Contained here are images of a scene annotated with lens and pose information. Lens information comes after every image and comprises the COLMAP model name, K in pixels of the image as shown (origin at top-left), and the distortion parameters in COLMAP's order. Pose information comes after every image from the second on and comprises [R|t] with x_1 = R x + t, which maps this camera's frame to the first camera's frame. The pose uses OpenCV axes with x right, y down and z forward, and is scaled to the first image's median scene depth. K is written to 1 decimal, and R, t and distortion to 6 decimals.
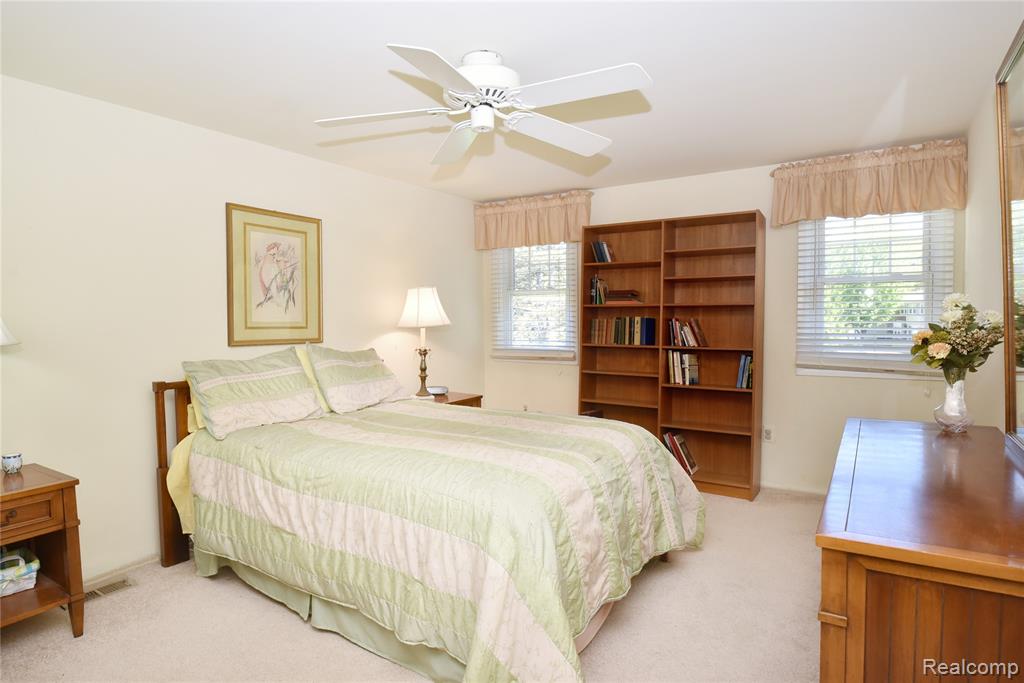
lens RADIAL K [[499.2, 0, 512.0], [0, 499.2, 341.5], [0, 0, 1]] dist [-0.018718, -0.000289]
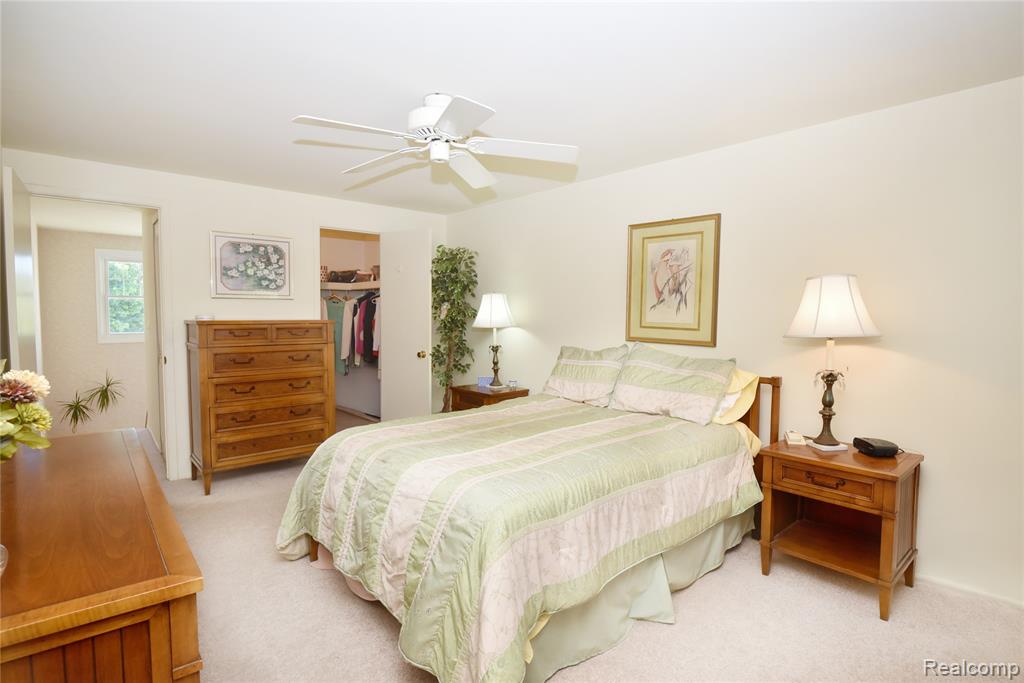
lens RADIAL K [[523.6, 0, 512.0], [0, 523.6, 341.5], [0, 0, 1]] dist [-0.001274, -0.000774]
pose [[-0.220731, 0.057126, -0.973660, 0.700030], [-0.059346, 0.995647, 0.071870, -0.059393], [0.973528, 0.073647, -0.216380, 0.905959]]
